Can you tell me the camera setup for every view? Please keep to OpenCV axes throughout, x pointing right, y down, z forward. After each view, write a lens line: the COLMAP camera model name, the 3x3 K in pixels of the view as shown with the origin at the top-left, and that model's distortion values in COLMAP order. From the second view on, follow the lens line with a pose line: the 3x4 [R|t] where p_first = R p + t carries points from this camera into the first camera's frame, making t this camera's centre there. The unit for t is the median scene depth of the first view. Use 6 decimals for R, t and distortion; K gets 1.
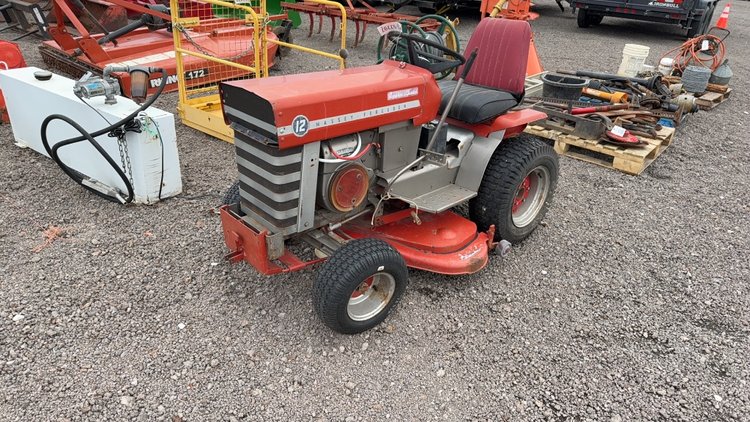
lens RADIAL K [[504.4, 0, 374.4], [0, 504.4, 214.3], [0, 0, 1]] dist [0.062881, -0.075917]
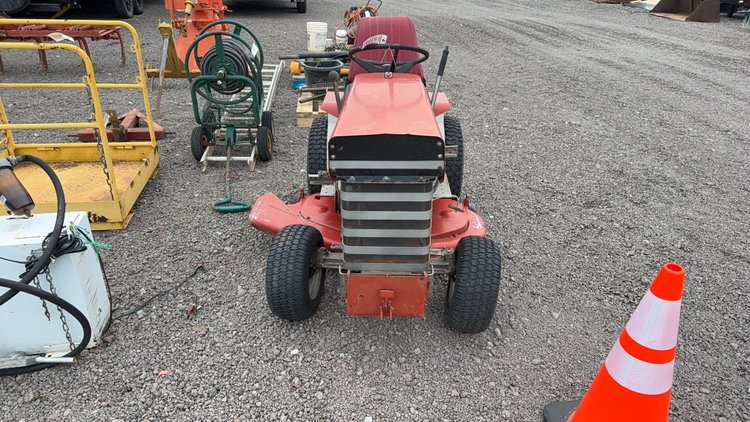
lens RADIAL K [[504.4, 0, 374.4], [0, 504.4, 214.3], [0, 0, 1]] dist [0.062881, -0.075917]
pose [[0.699732, -0.366637, 0.613150, -0.596471], [0.345260, 0.924931, 0.159056, -0.179906], [-0.625437, 0.100399, 0.773788, 0.221847]]
